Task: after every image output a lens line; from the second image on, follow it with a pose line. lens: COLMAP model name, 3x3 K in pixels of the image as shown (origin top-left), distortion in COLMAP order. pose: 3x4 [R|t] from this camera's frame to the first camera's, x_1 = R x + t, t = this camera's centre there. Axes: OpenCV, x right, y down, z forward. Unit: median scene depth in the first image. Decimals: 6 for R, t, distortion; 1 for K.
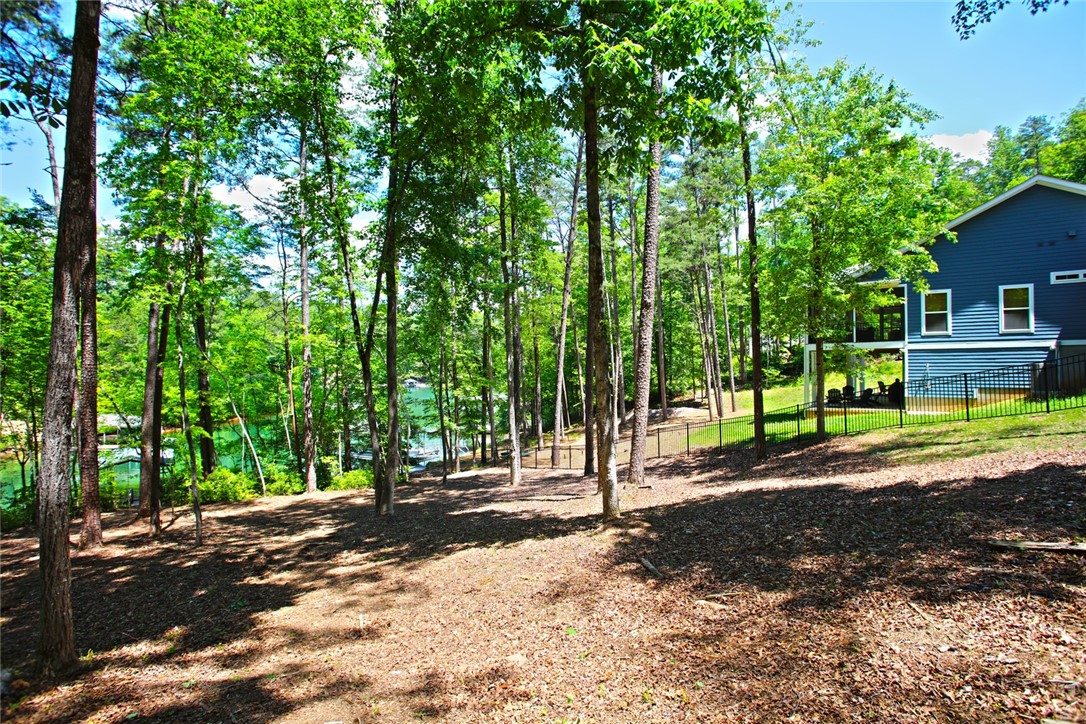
lens RADIAL K [[529.7, 0, 545.2], [0, 529.7, 361.6], [0, 0, 1]] dist [-0.069610, 0.035118]
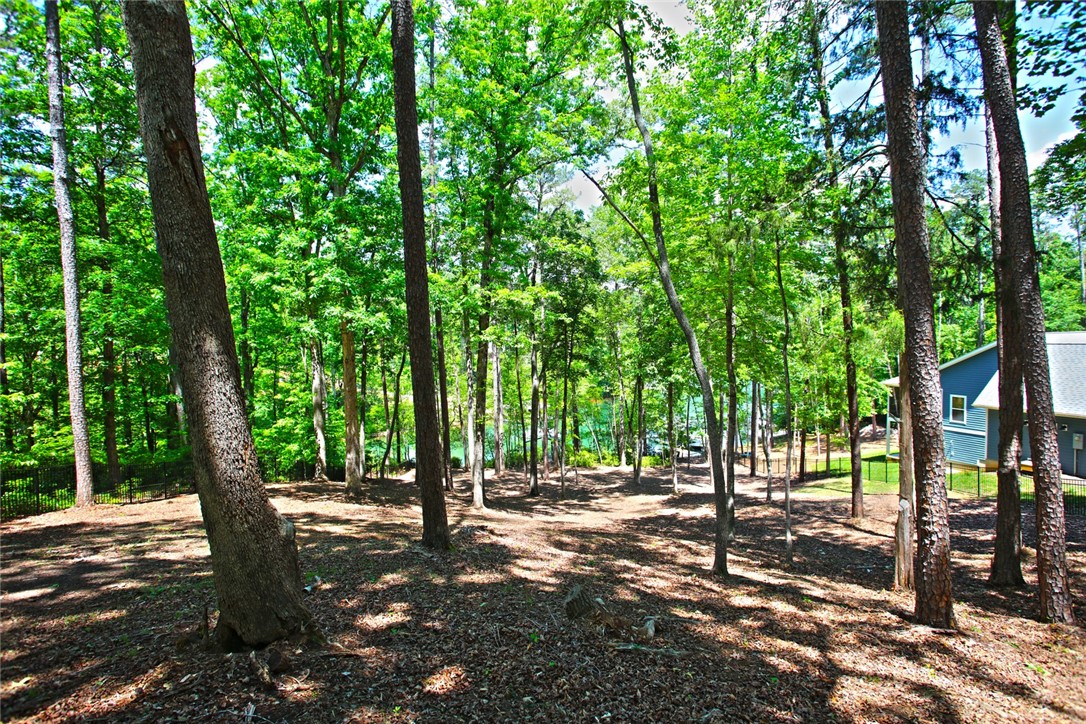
lens RADIAL K [[529.7, 0, 545.2], [0, 529.7, 361.6], [0, 0, 1]] dist [-0.069610, 0.035118]
pose [[0.811269, 0.018079, -0.584393, 0.618244], [0.014593, 0.998584, 0.051152, -0.329165], [0.584490, -0.050026, 0.809857, -1.007740]]
